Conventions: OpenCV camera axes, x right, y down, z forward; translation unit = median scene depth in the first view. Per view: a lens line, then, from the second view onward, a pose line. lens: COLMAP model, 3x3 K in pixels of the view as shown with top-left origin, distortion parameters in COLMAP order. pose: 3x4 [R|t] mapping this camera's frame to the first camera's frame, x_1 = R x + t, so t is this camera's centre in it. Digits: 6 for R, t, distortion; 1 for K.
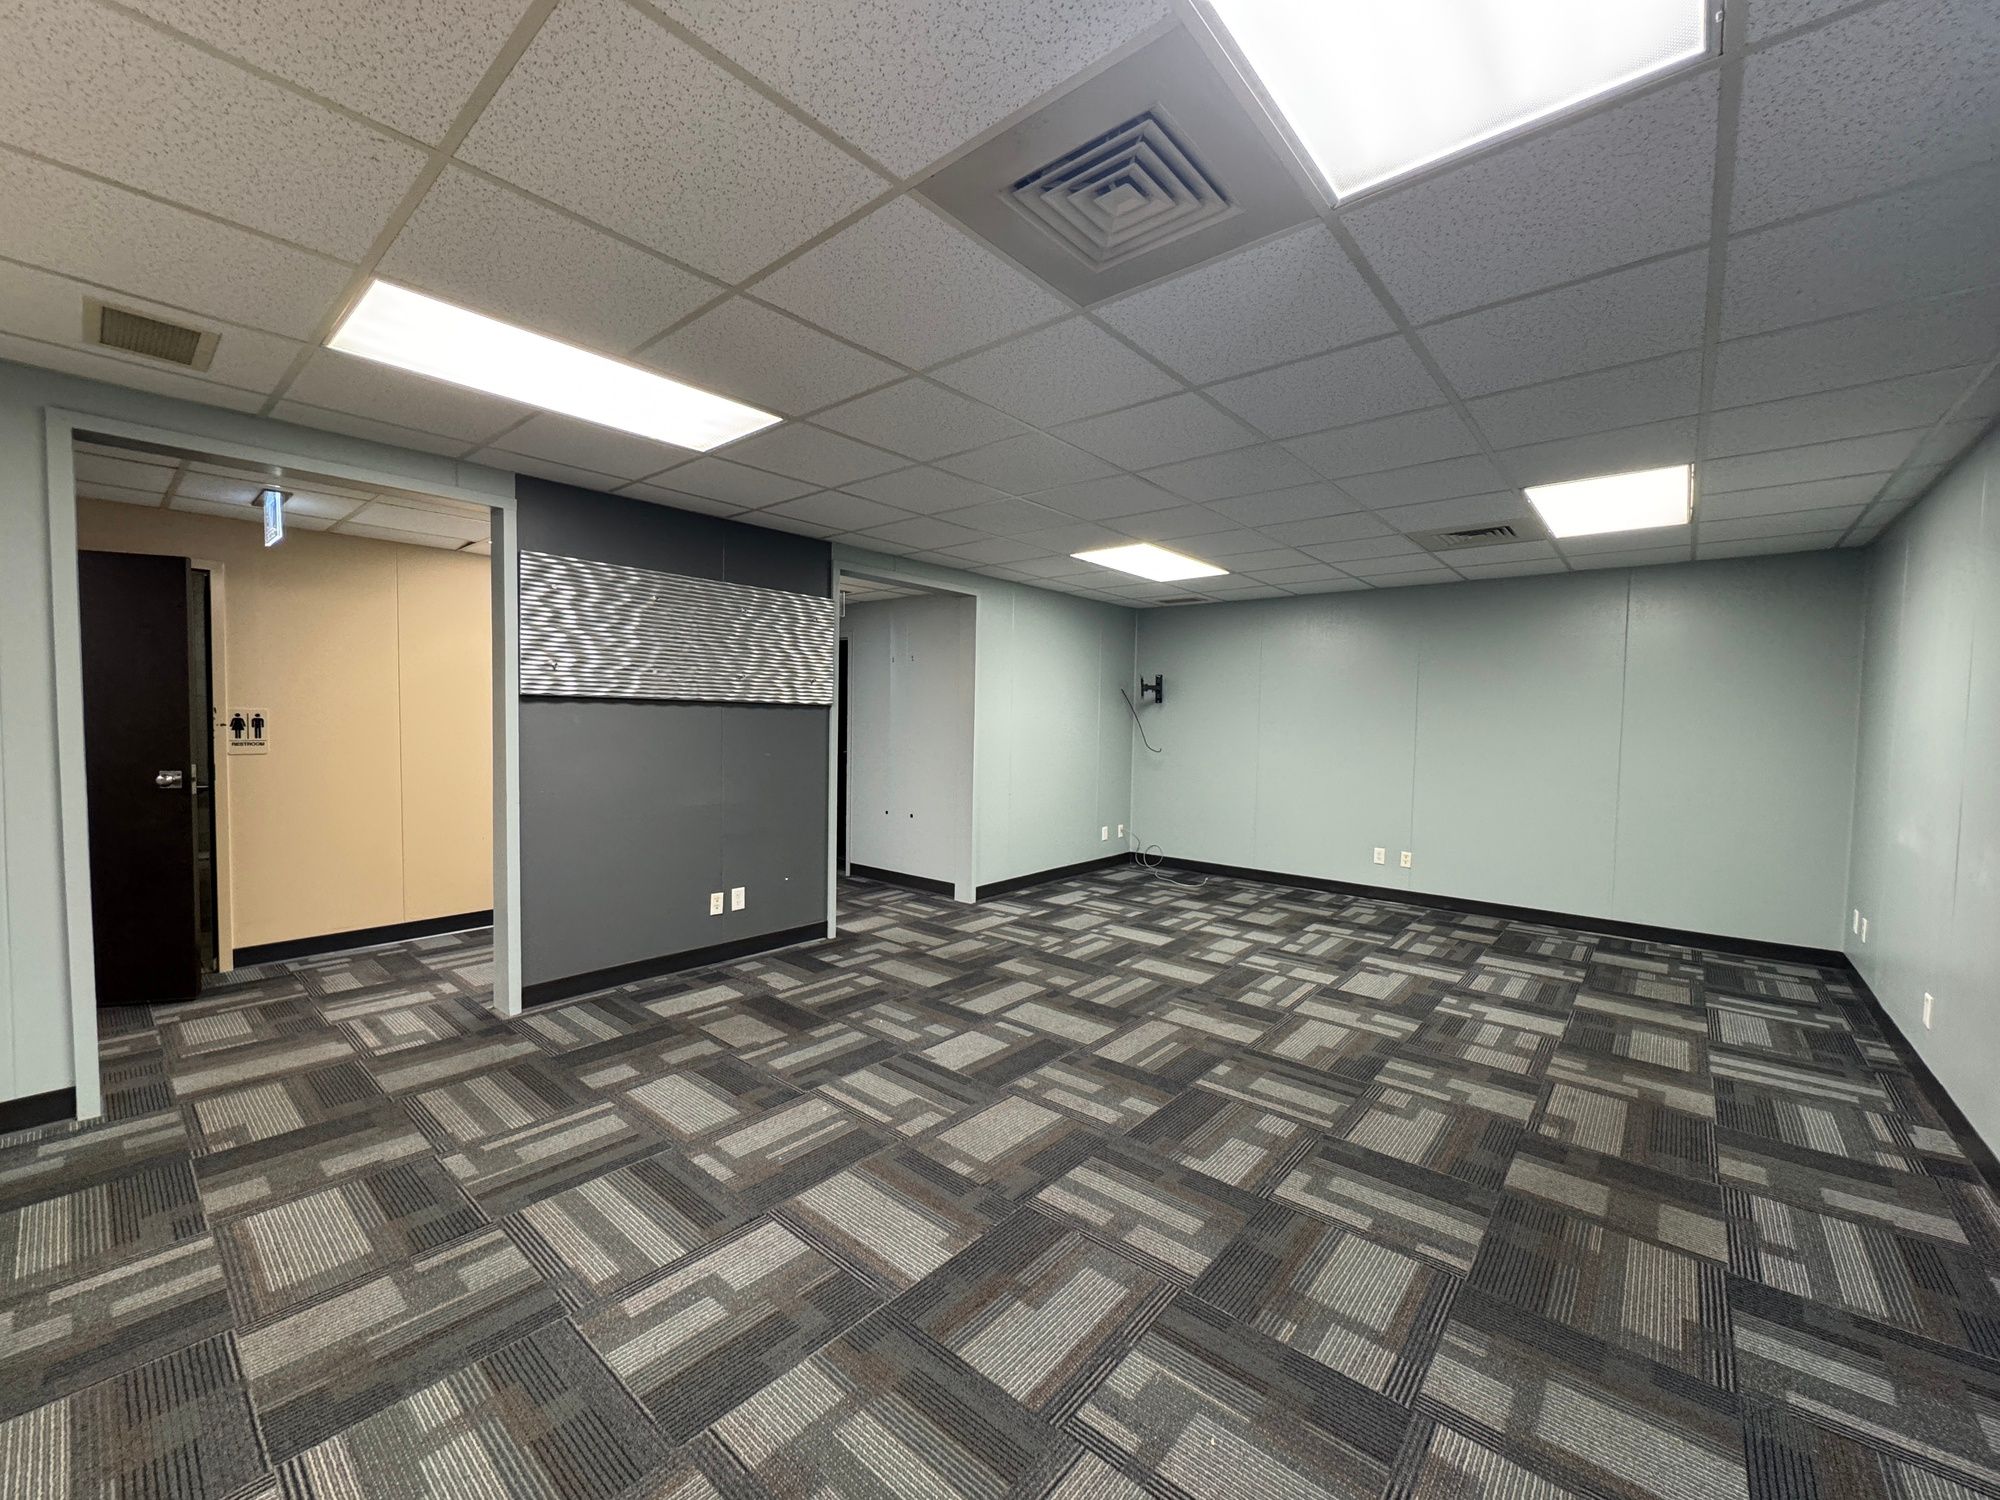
lens RADIAL K [[799.9, 0, 1003.5], [0, 799.9, 757.7], [0, 0, 1]] dist [0.012106, 0.000039]
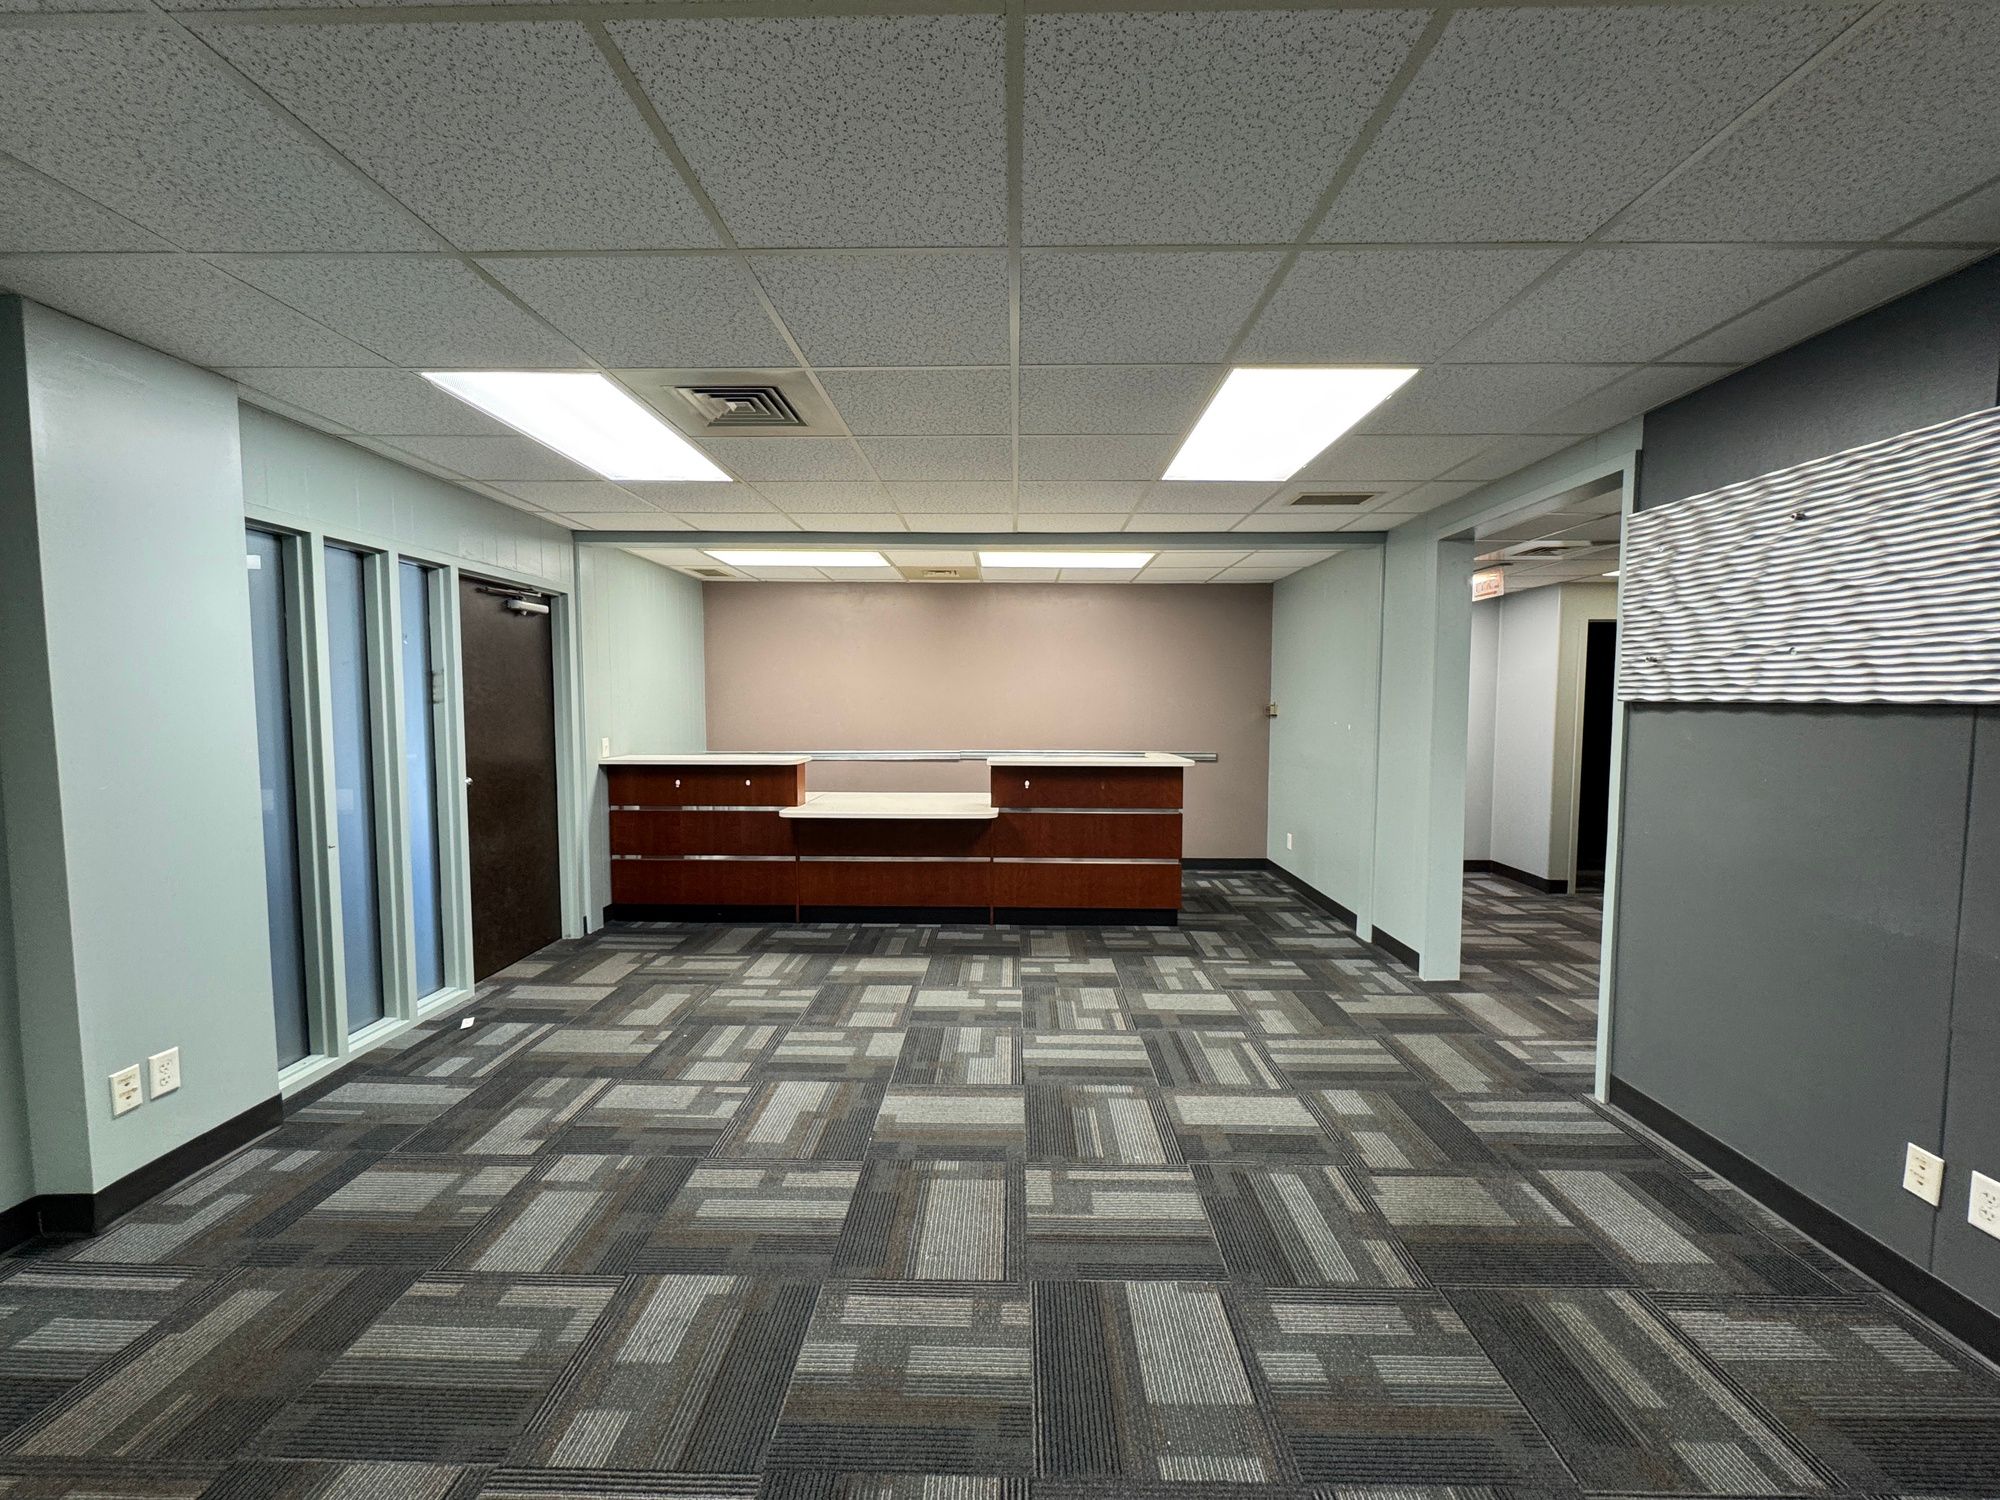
lens RADIAL K [[799.9, 0, 1000.9], [0, 799.9, 750.3], [0, 0, 1]] dist [0.012106, 0.000039]
pose [[-0.773711, 0.019435, -0.633240, 0.495832], [-0.046450, 0.995099, 0.087294, -0.098005], [0.631833, 0.096954, -0.769017, 1.670549]]
